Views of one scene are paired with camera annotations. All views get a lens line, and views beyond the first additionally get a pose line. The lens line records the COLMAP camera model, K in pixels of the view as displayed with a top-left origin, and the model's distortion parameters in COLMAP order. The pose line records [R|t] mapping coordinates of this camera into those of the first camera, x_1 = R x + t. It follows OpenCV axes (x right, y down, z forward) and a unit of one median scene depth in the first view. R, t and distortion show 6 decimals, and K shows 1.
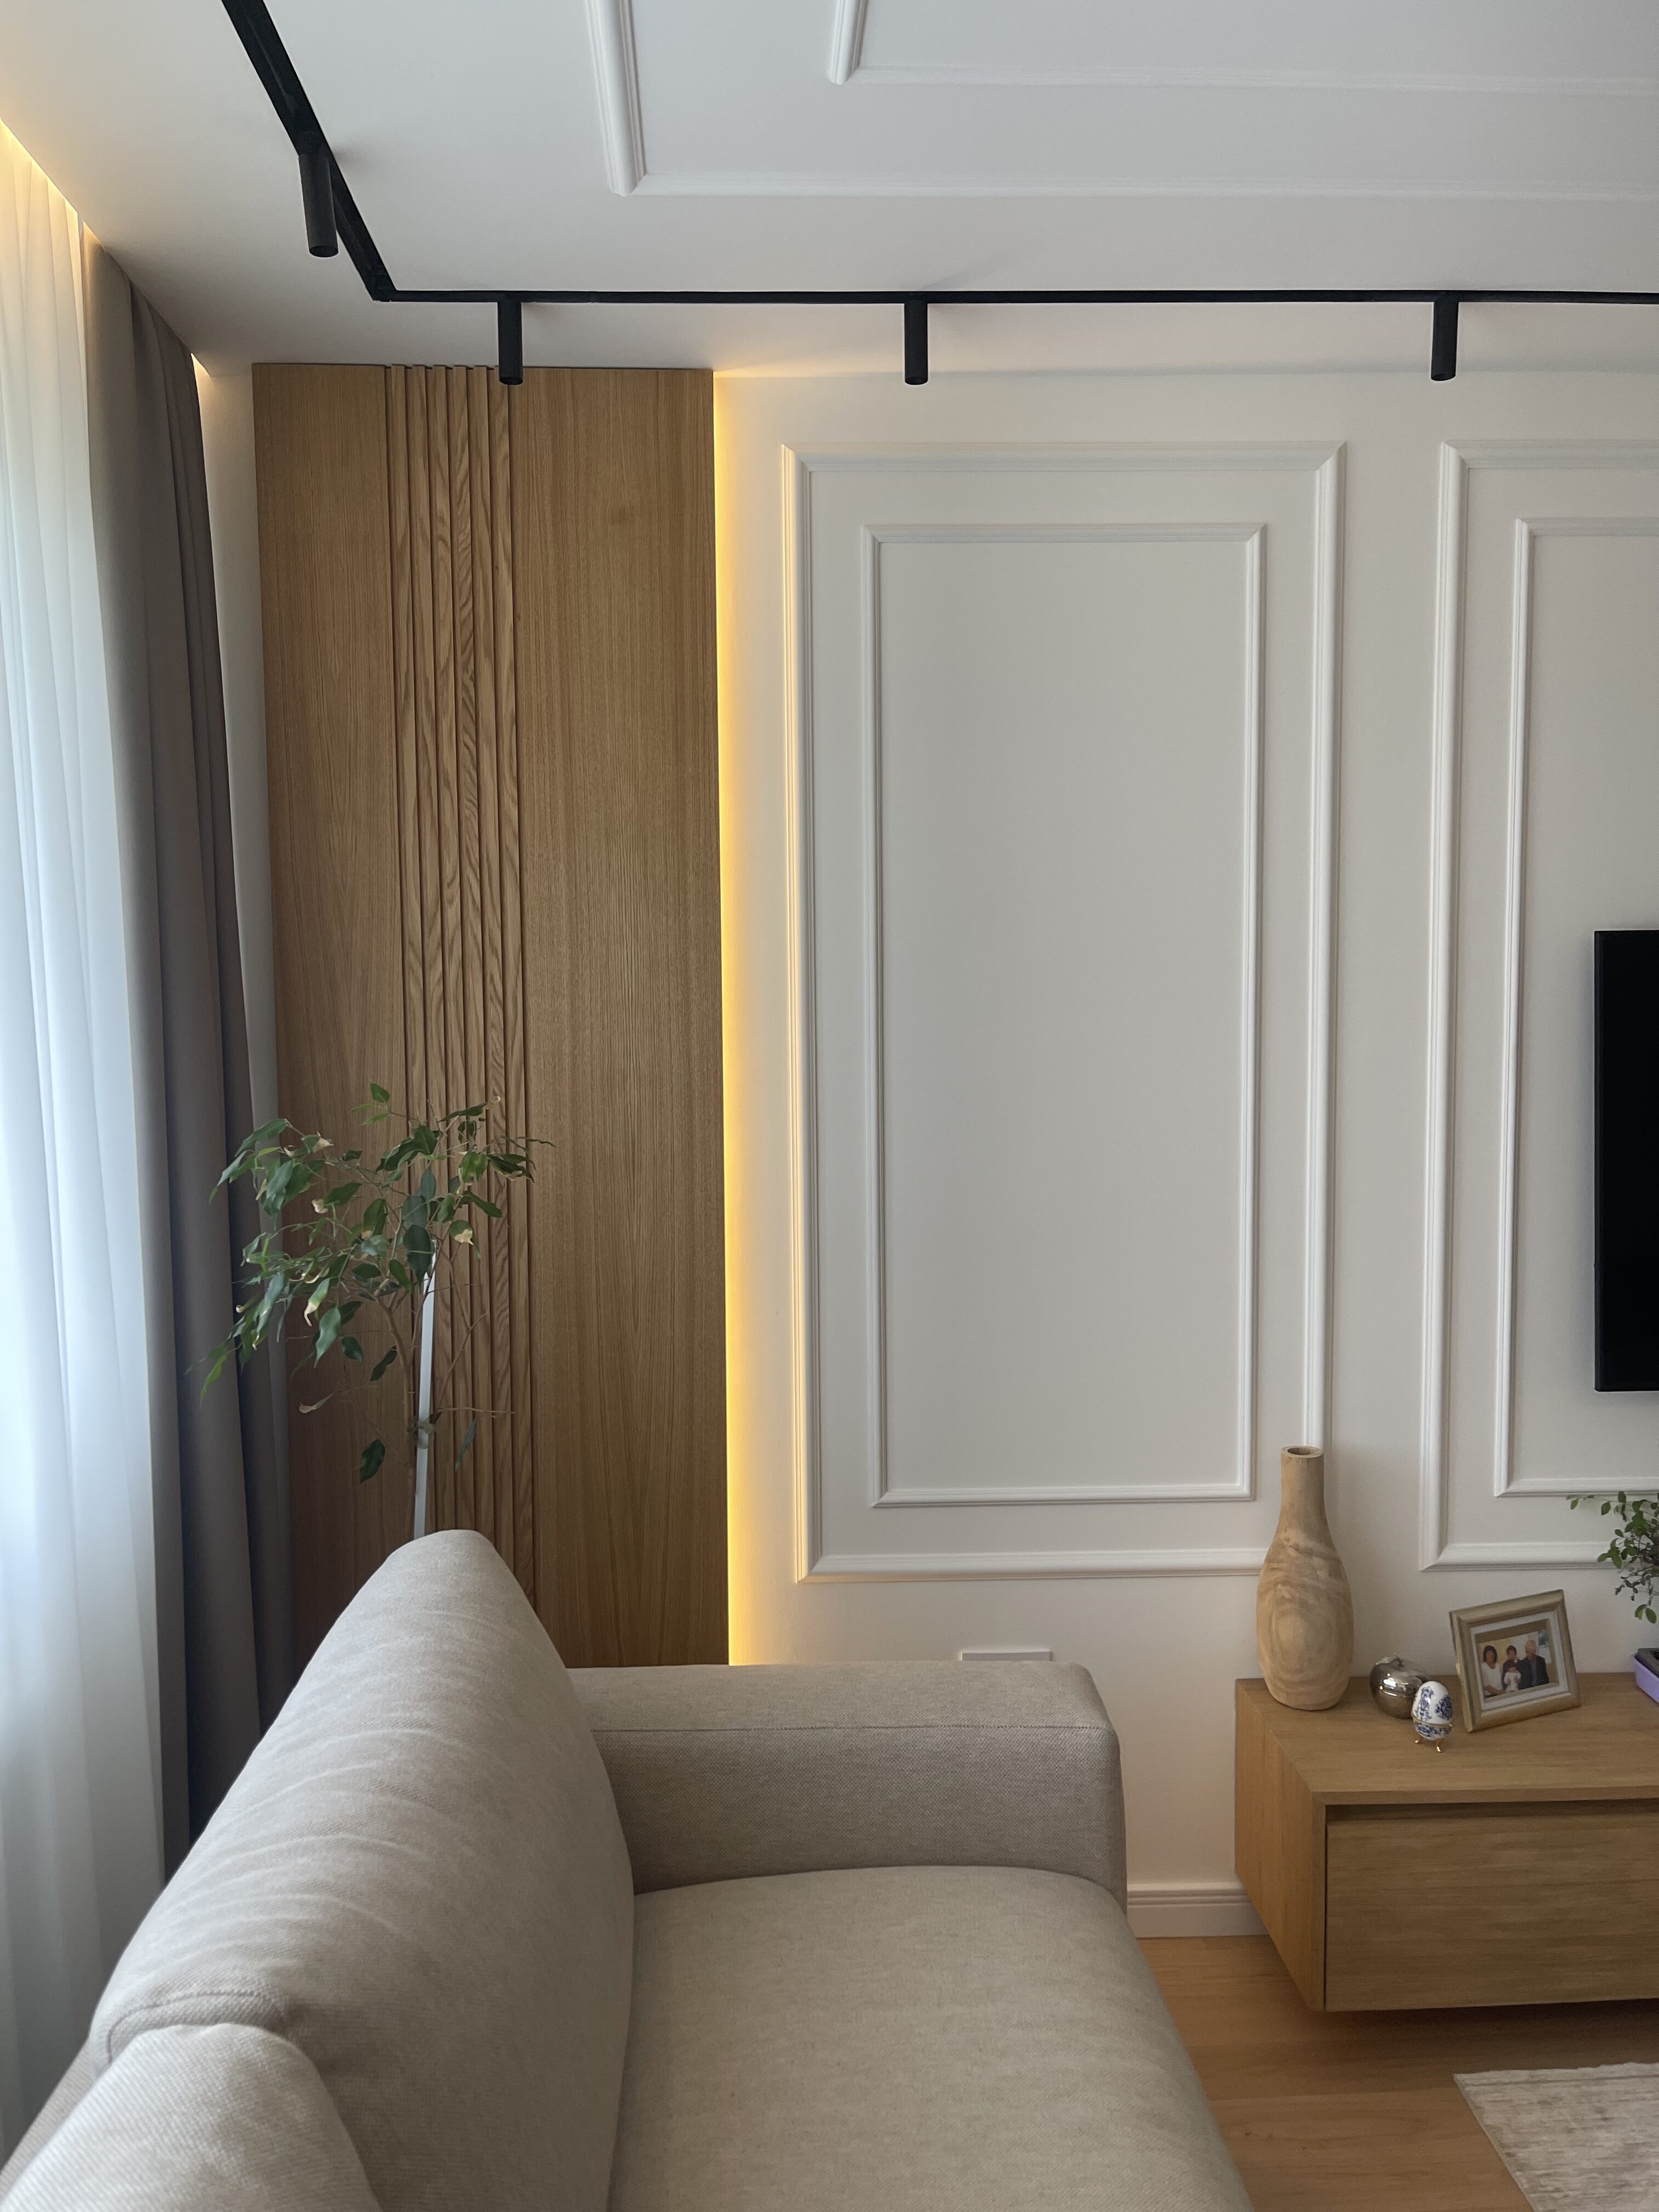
lens RADIAL K [[1691.3, 0, 832.8], [0, 1691.3, 1117.7], [0, 0, 1]] dist [0.066586, -0.087476]
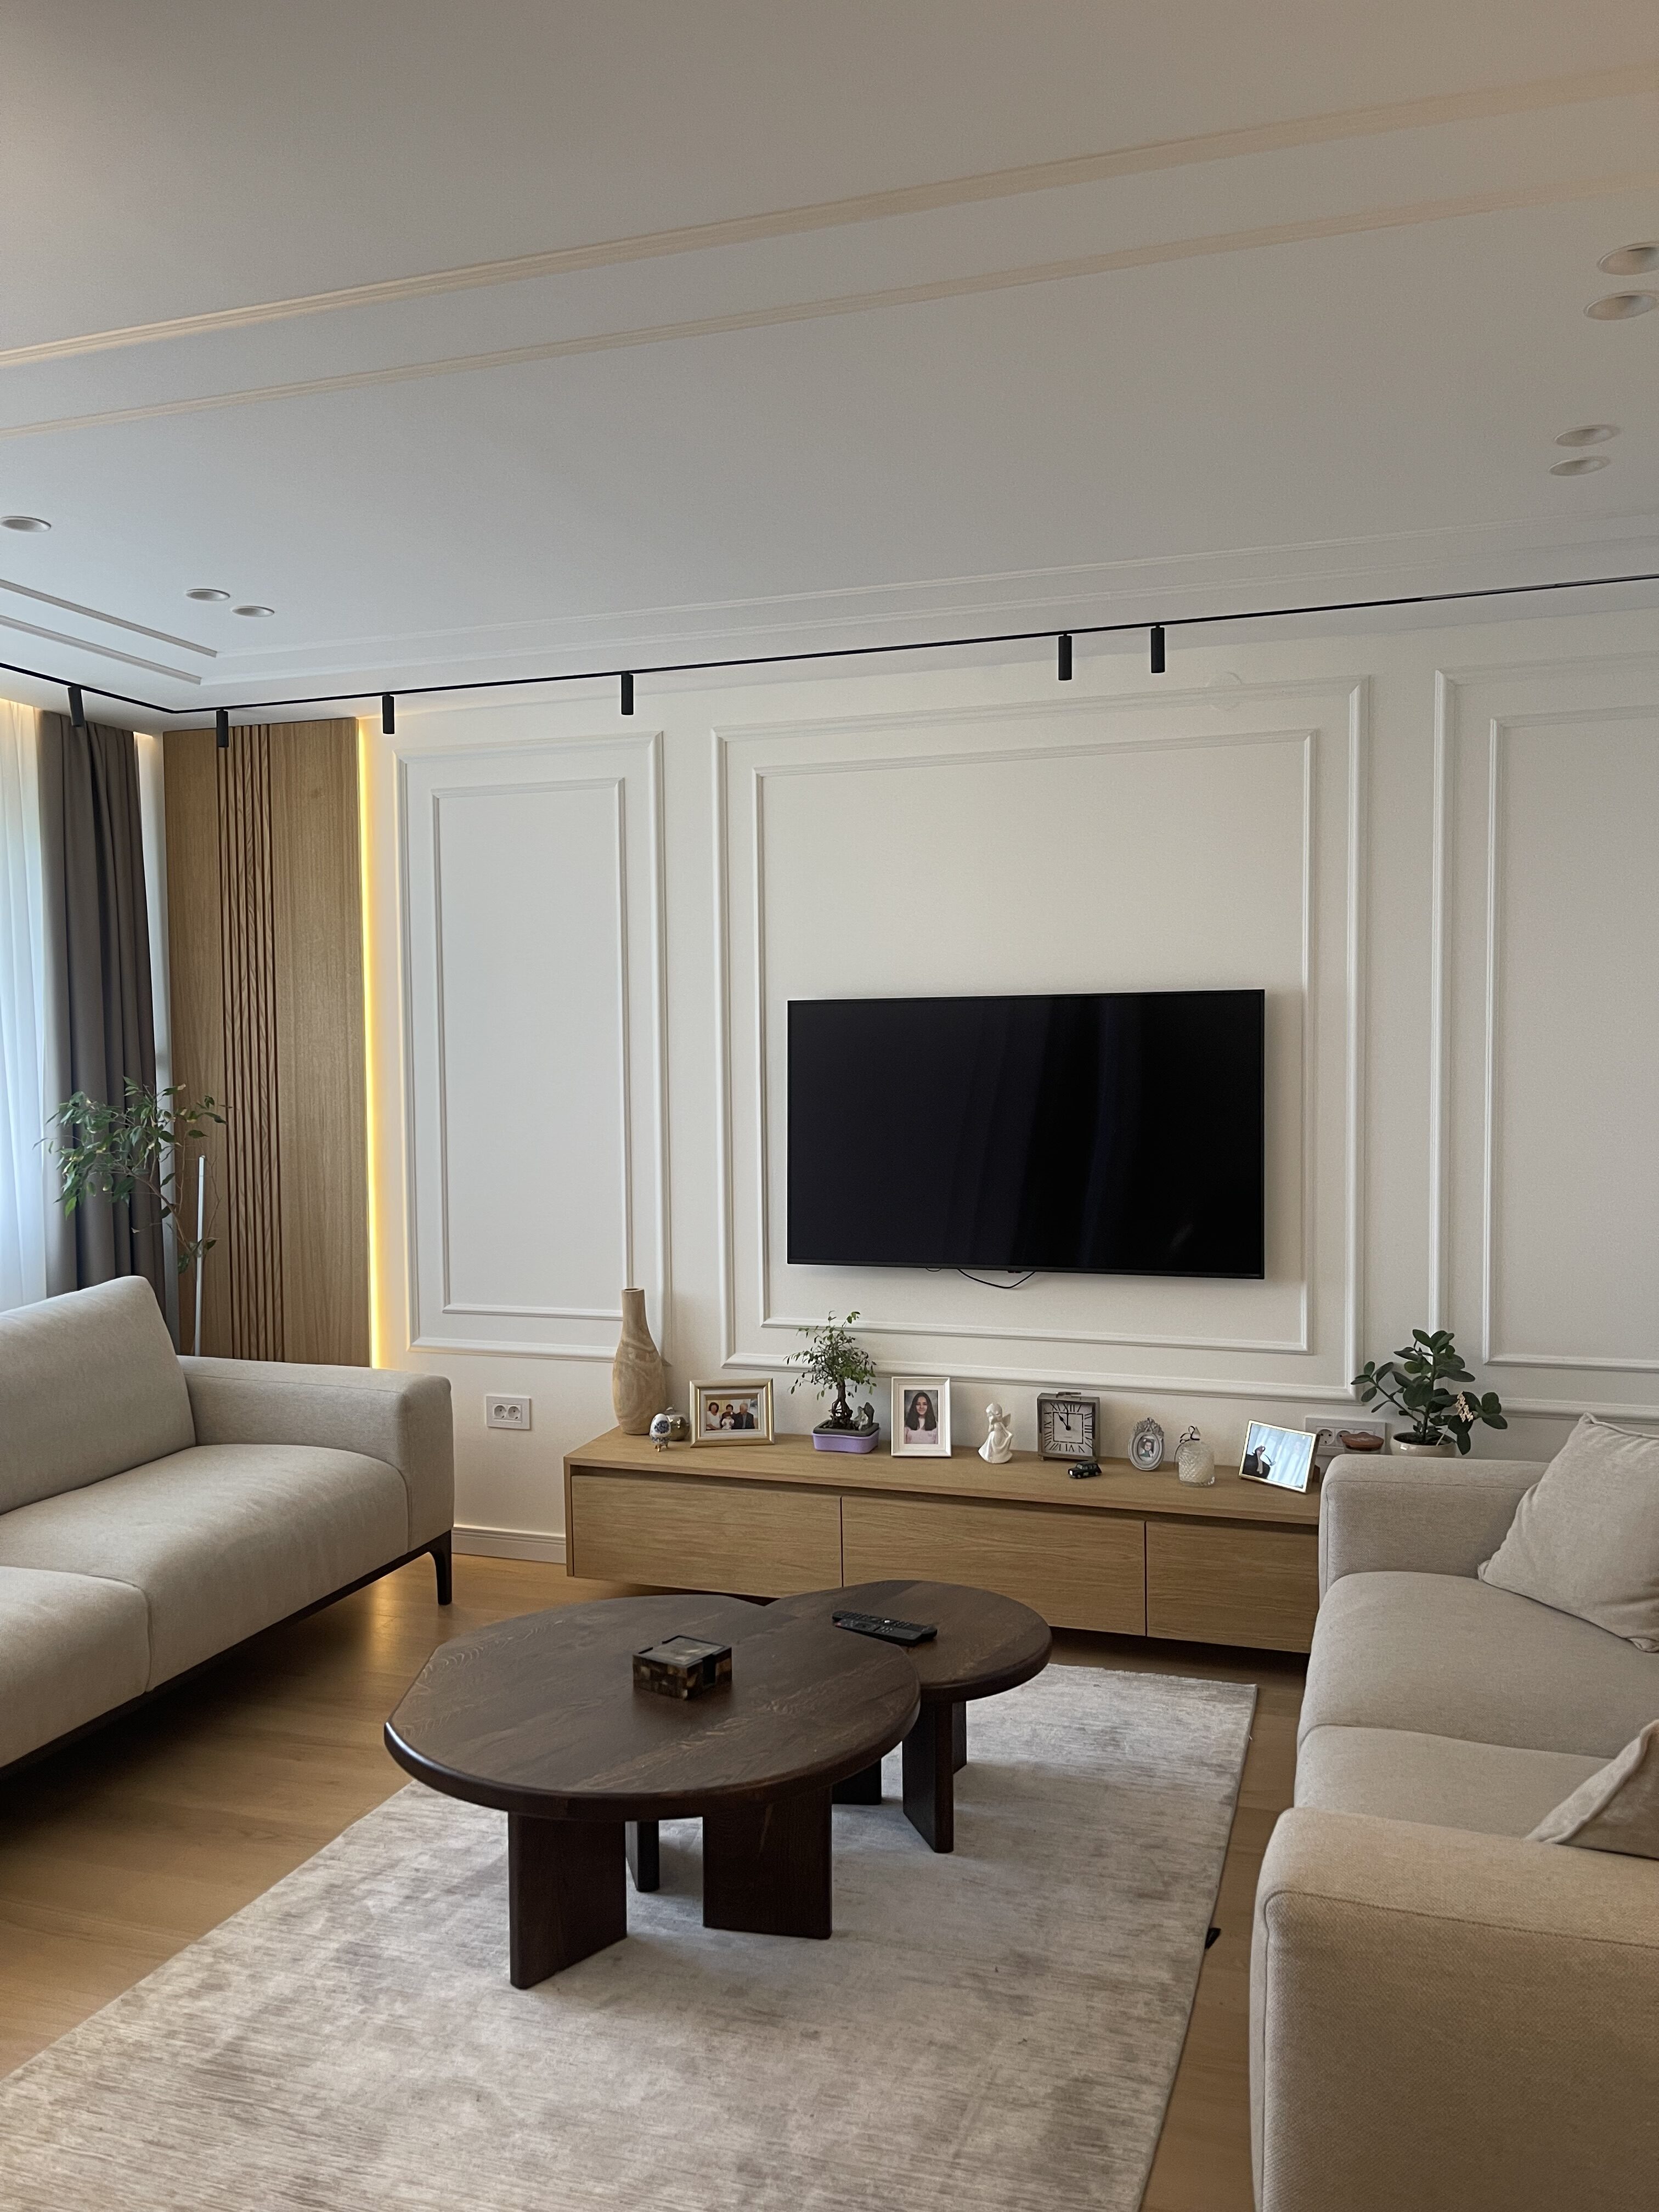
lens RADIAL K [[1691.3, 0, 825.9], [0, 1691.3, 1113.5], [0, 0, 1]] dist [0.066586, -0.087476]
pose [[0.932294, 0.014182, -0.361422, 1.124143], [-0.022553, 0.999566, -0.018952, 0.040208], [0.360997, 0.025820, 0.932210, -0.603325]]
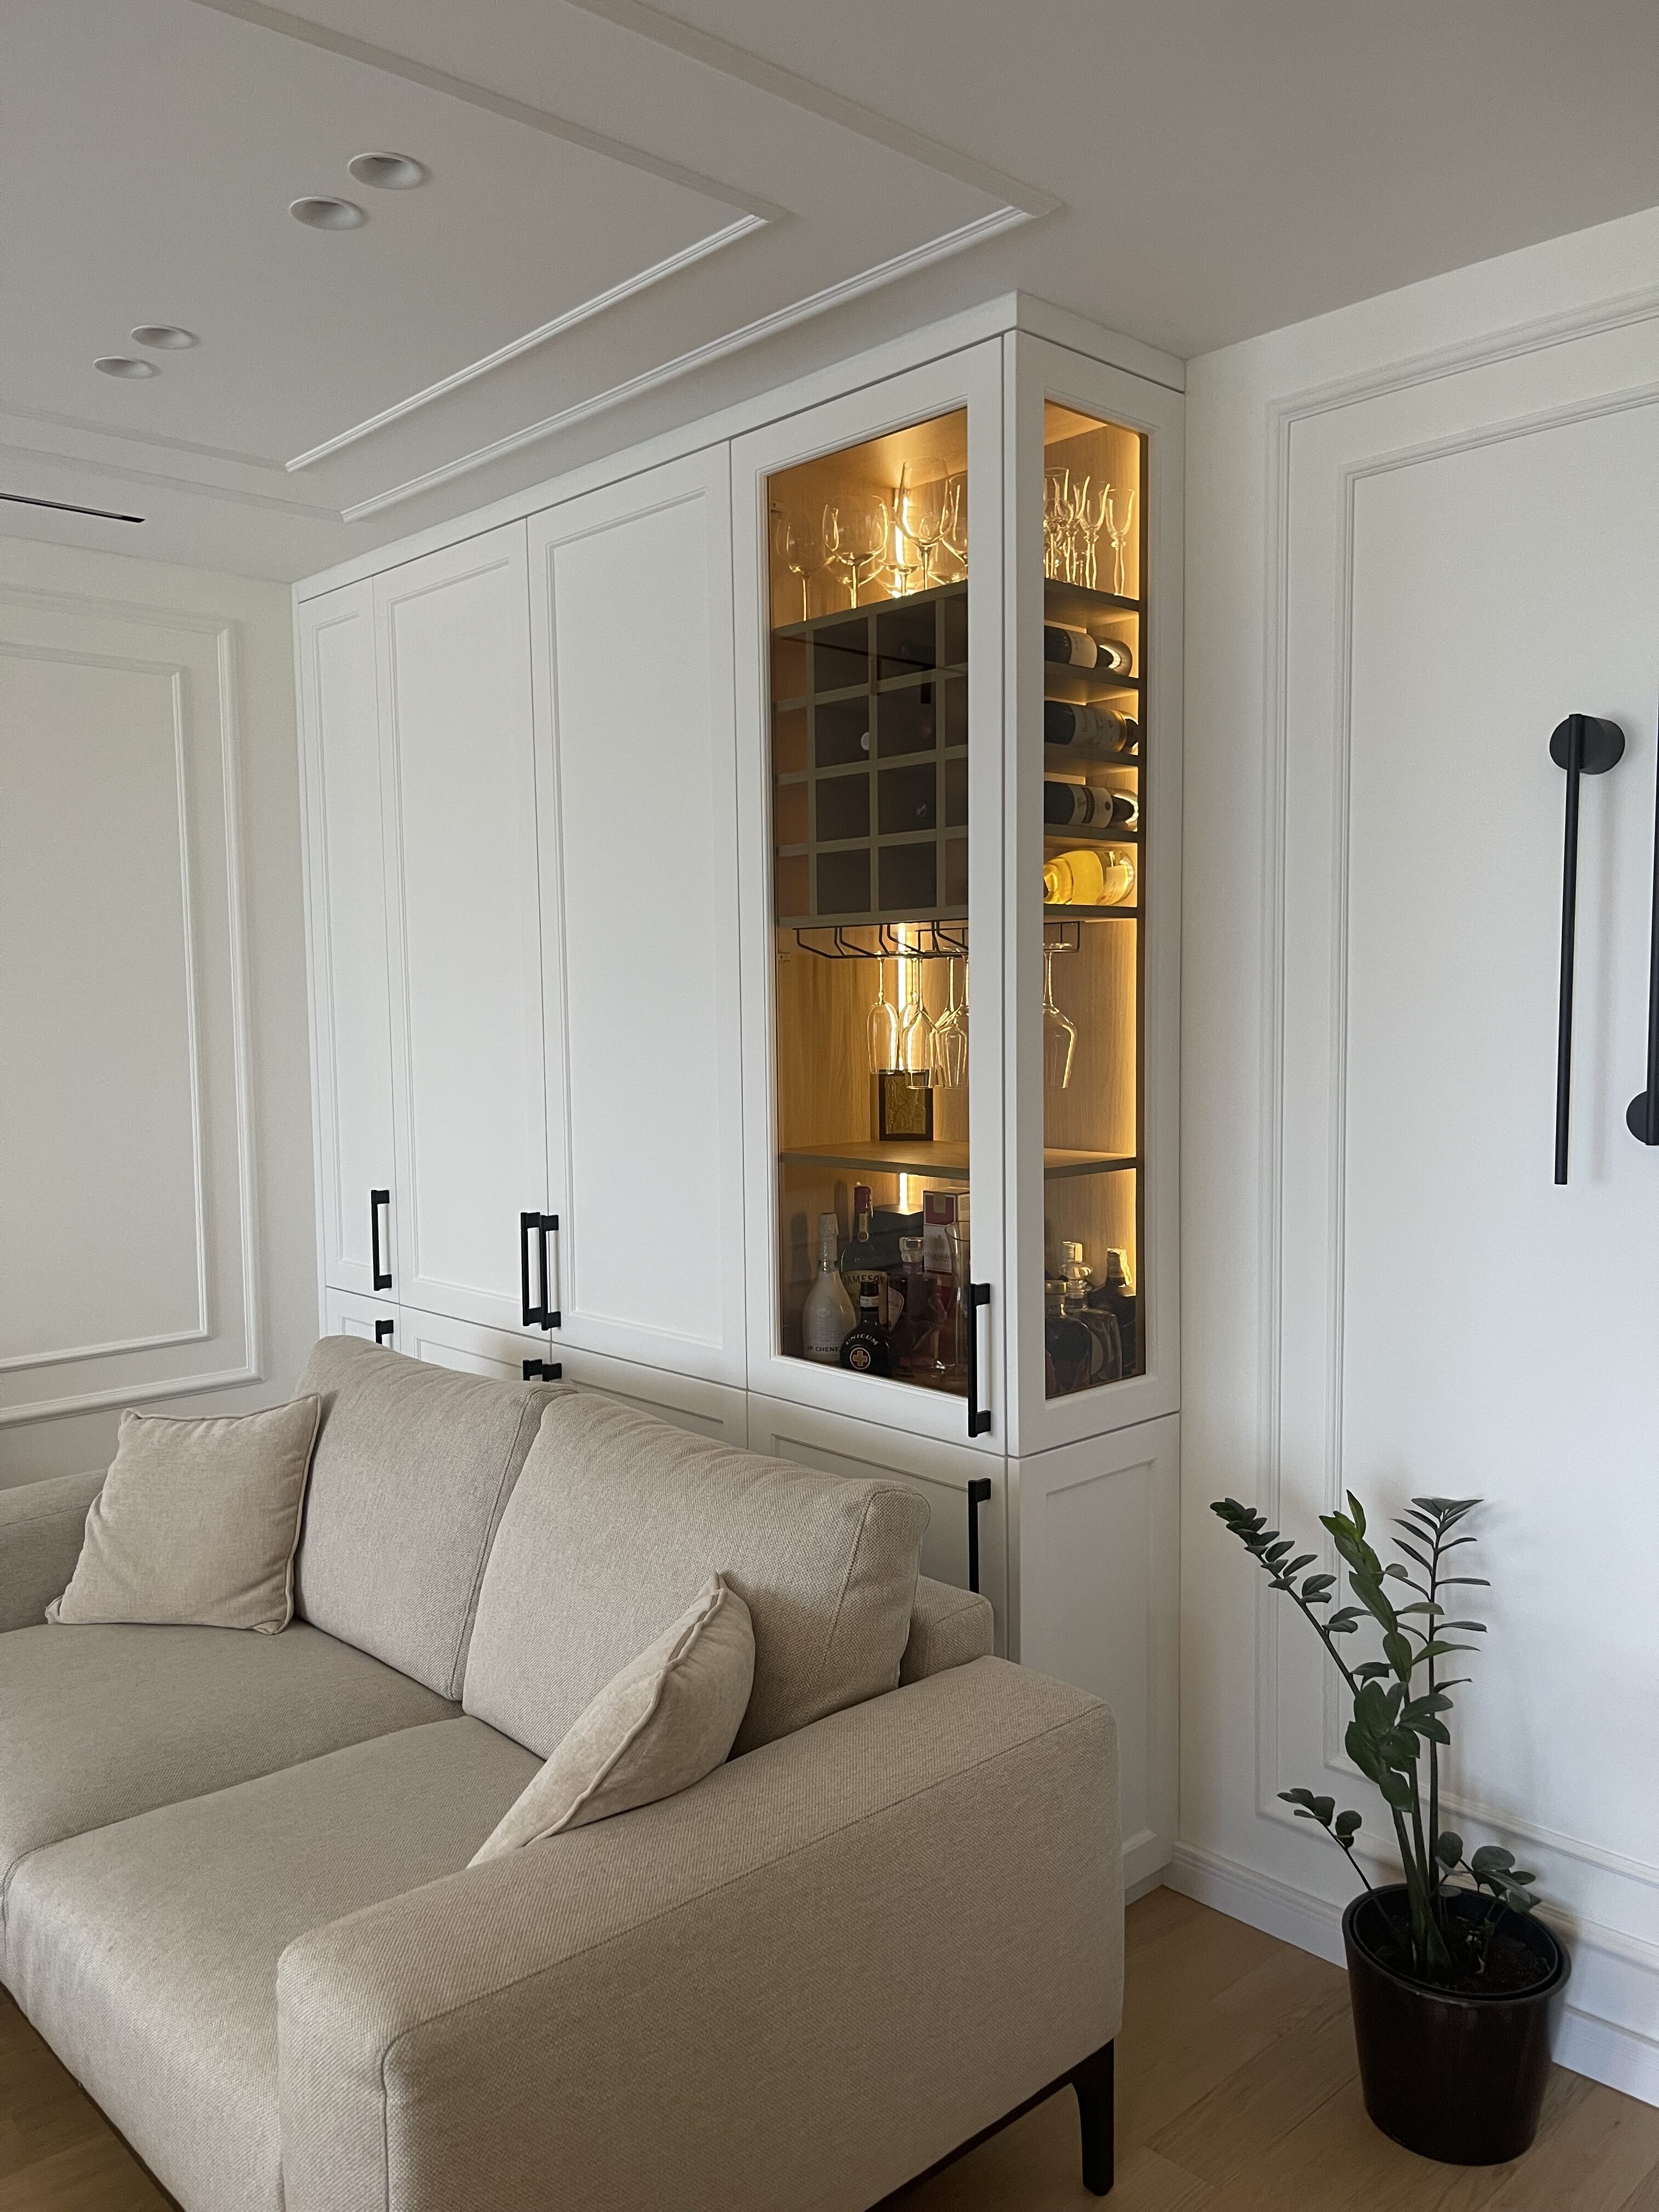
lens RADIAL K [[1691.3, 0, 818.7], [0, 1691.3, 1113.7], [0, 0, 1]] dist [0.066586, -0.087476]
pose [[0.771130, -0.054996, 0.634297, 0.820799], [0.057396, 0.998211, 0.016770, 0.029455], [-0.634085, 0.023474, 0.772907, -0.425254]]
